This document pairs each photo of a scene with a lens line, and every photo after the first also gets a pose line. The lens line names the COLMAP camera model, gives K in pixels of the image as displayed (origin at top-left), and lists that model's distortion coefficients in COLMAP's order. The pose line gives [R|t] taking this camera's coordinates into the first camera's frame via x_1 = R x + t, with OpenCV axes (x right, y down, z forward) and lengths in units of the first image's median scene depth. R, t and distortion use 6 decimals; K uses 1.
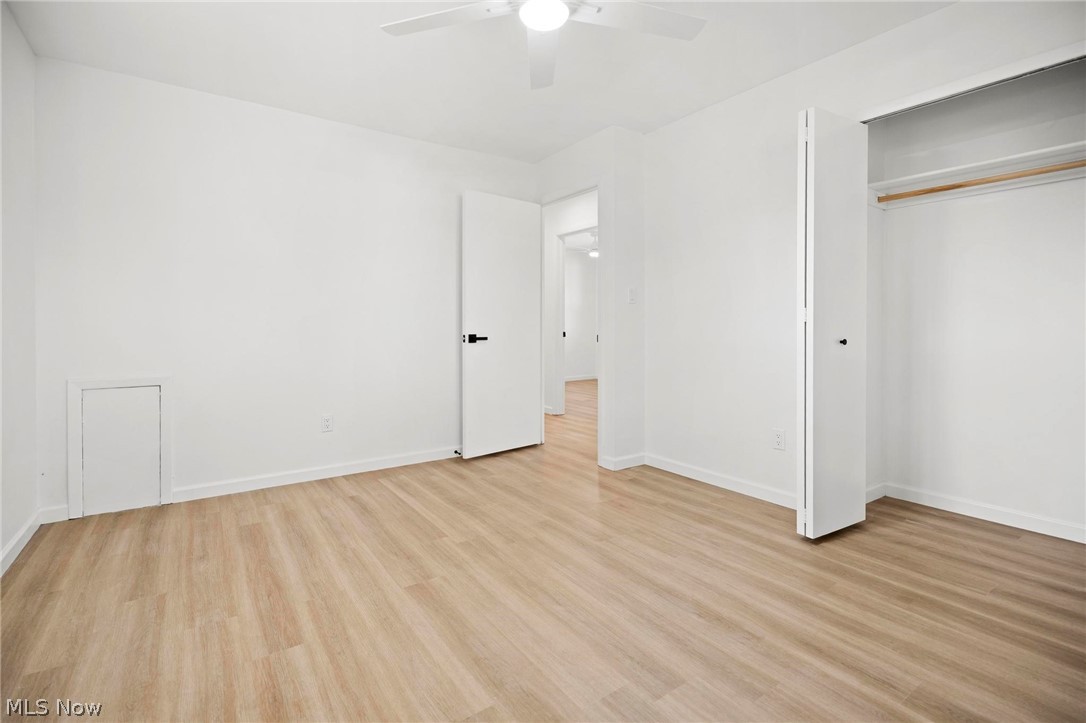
lens RADIAL K [[499.6, 0, 545.7], [0, 499.6, 336.6], [0, 0, 1]] dist [0.000563, 0.000092]
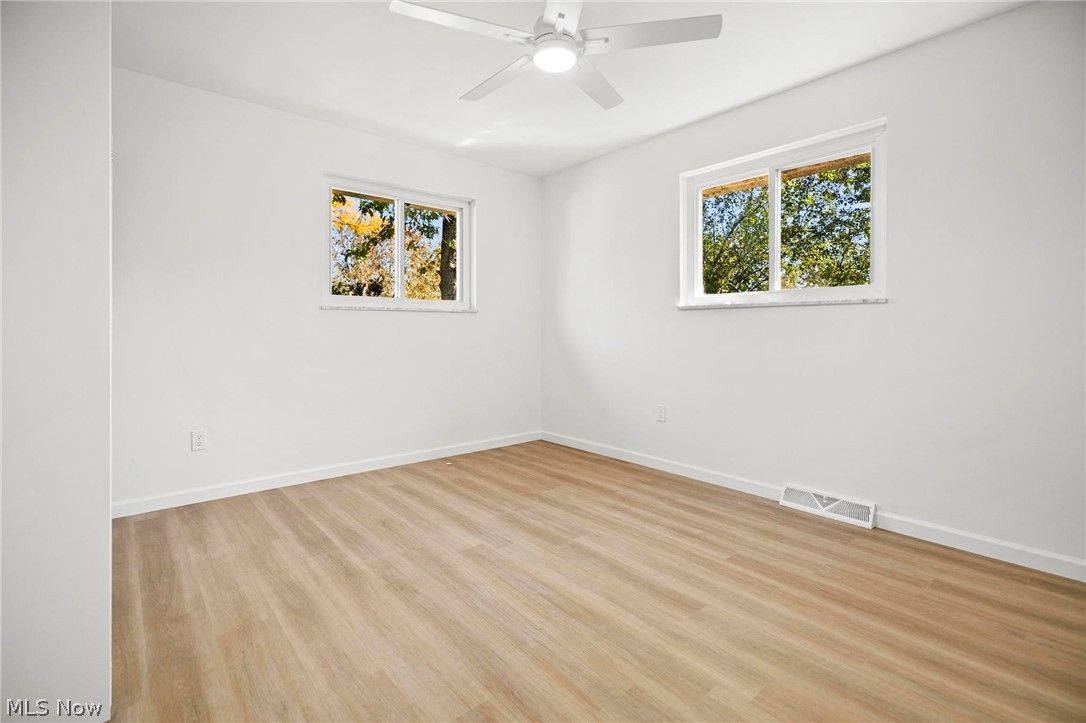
lens RADIAL K [[499.6, 0, 545.7], [0, 499.6, 336.6], [0, 0, 1]] dist [0.000563, 0.000092]
pose [[-0.996239, 0.002402, -0.086618, 0.114482], [-0.000707, 0.999357, 0.035842, -0.046347], [0.086648, 0.035769, -0.995597, 2.105996]]
